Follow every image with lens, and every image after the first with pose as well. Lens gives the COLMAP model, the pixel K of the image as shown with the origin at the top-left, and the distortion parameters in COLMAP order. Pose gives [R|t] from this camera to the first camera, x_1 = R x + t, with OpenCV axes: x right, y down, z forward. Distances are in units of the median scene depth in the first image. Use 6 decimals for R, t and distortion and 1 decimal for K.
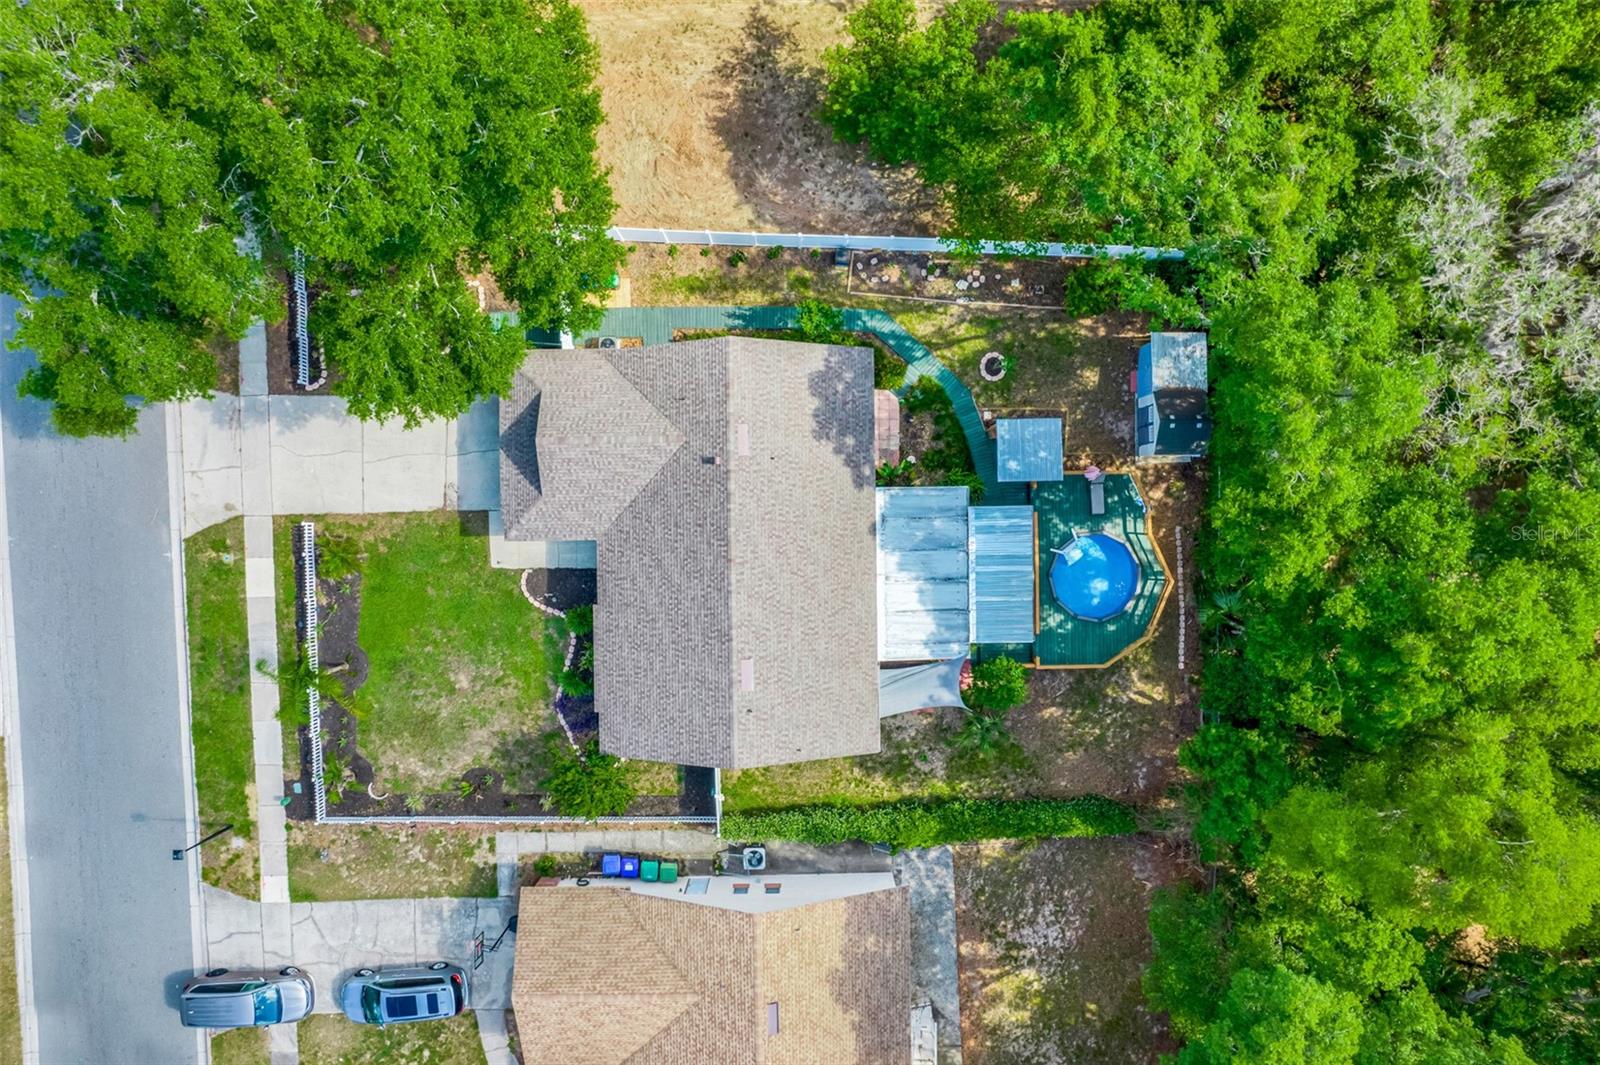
lens RADIAL K [[1004.9, 0, 800.0], [0, 1004.9, 532.5], [0, 0, 1]] dist [-0.042167, 0.000820]
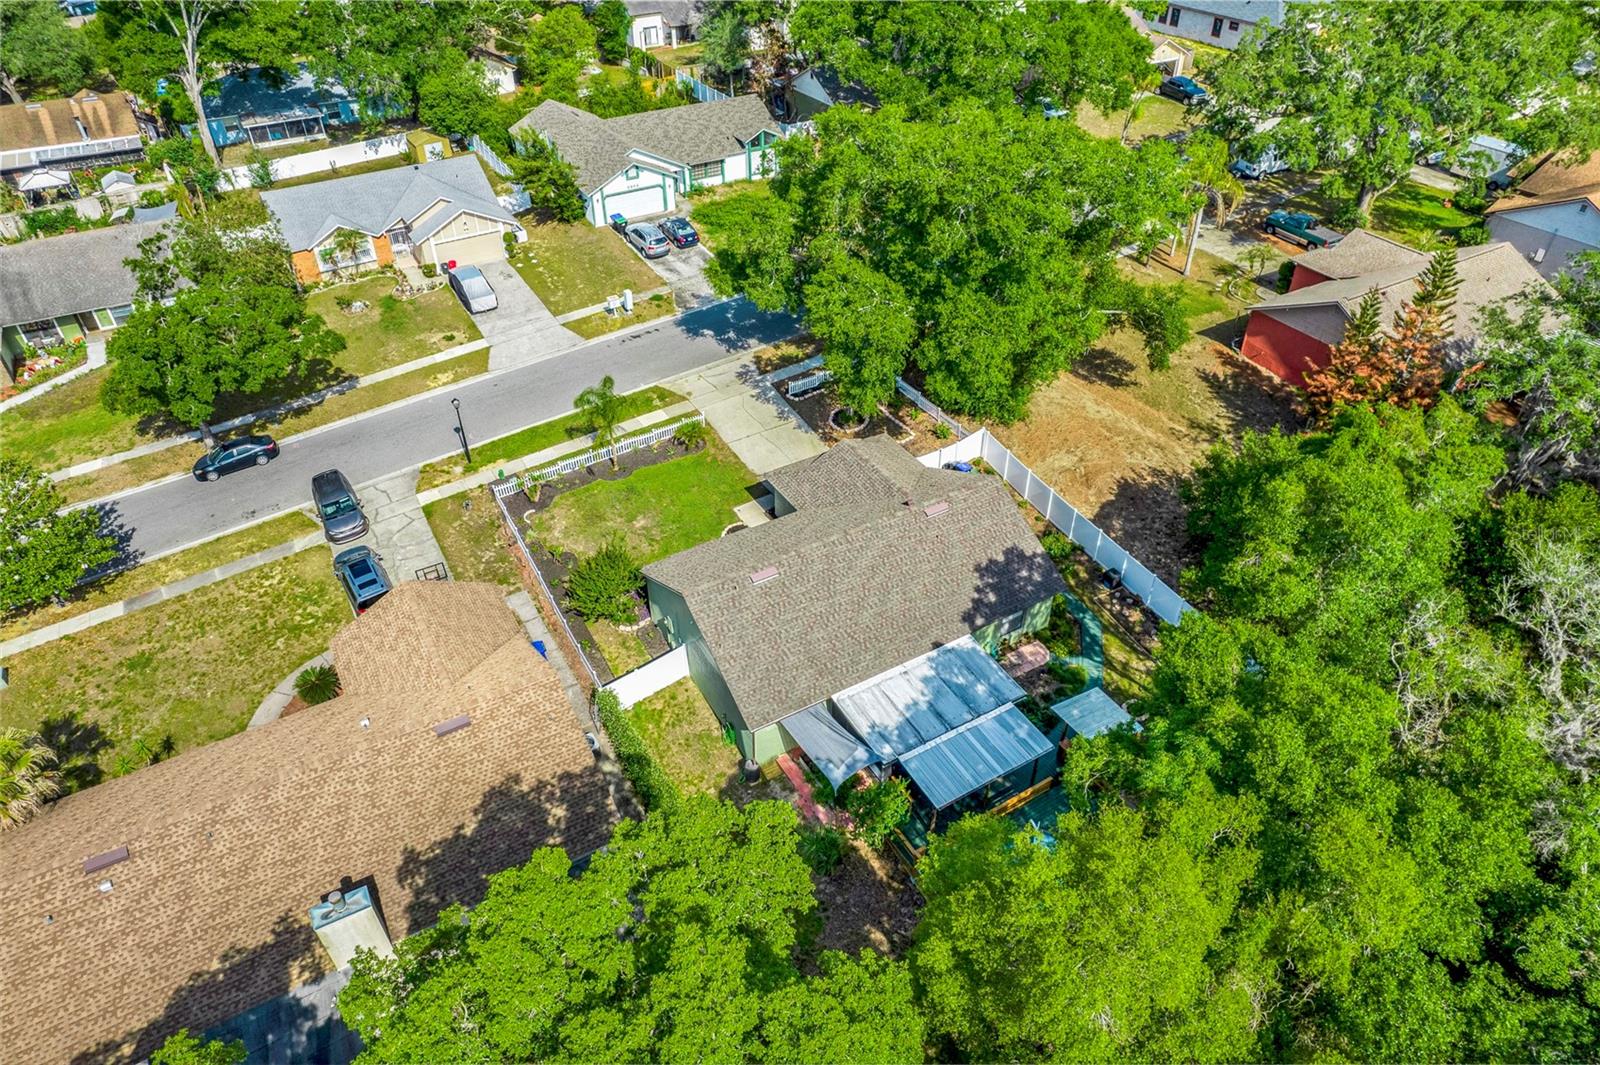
lens RADIAL K [[1004.9, 0, 800.0], [0, 1004.9, 532.5], [0, 0, 1]] dist [-0.042167, 0.000820]
pose [[0.486763, 0.528751, -0.695330, 0.655599], [-0.873513, 0.289092, -0.391664, 0.487852], [-0.006079, 0.798027, 0.602590, 0.275193]]
